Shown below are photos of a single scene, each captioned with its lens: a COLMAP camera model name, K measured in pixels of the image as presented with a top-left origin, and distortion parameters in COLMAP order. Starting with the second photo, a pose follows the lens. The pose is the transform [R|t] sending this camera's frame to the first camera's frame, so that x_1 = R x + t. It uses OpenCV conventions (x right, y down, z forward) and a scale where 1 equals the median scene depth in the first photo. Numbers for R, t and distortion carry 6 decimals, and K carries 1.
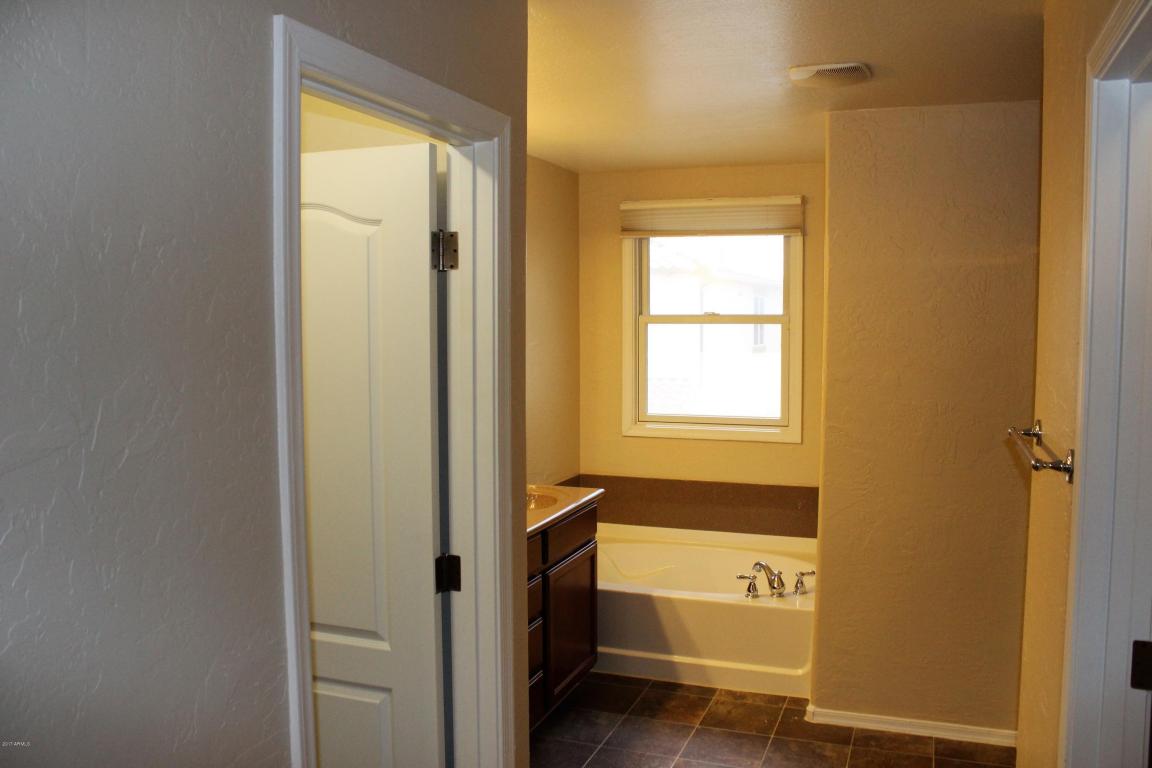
lens RADIAL K [[965.8, 0, 584.5], [0, 965.8, 387.6], [0, 0, 1]] dist [-0.120627, 0.069626]
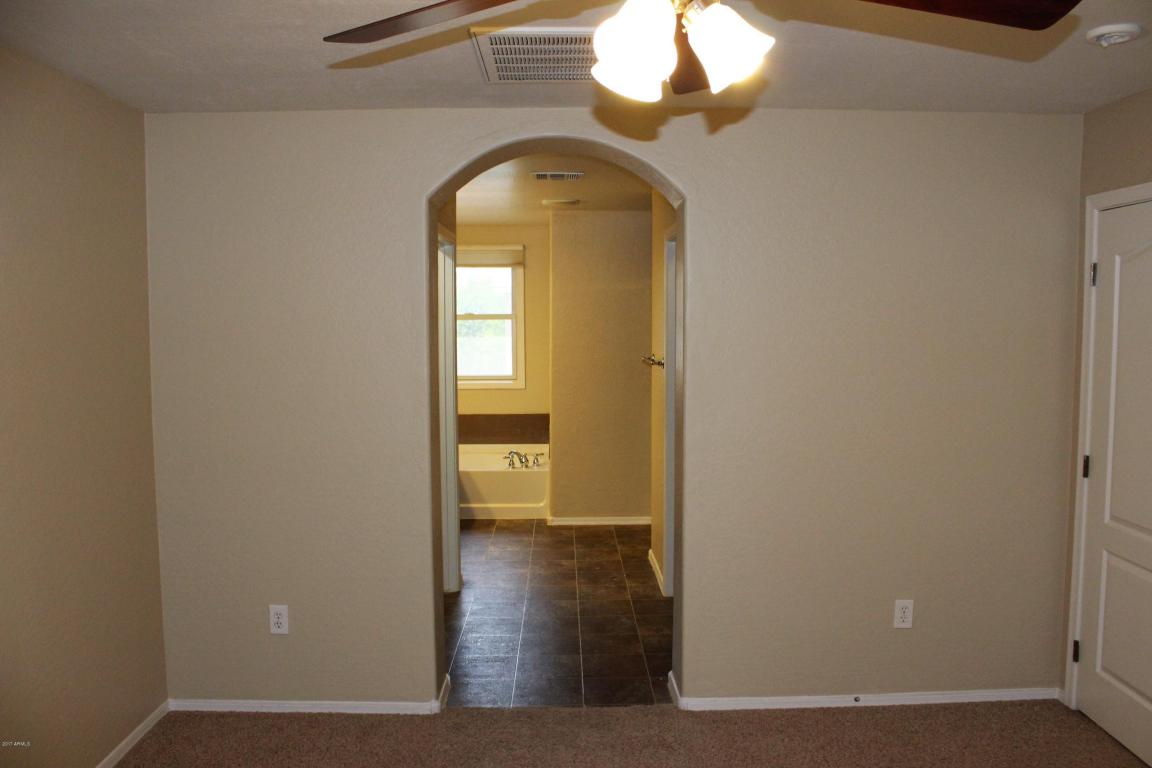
lens RADIAL K [[965.8, 0, 574.8], [0, 965.8, 383.0], [0, 0, 1]] dist [-0.120627, 0.069626]
pose [[0.933443, -0.032580, 0.357242, -0.361520], [0.034875, 0.999392, 0.000018, 0.059902], [-0.357025, 0.012442, 0.934012, -0.755452]]
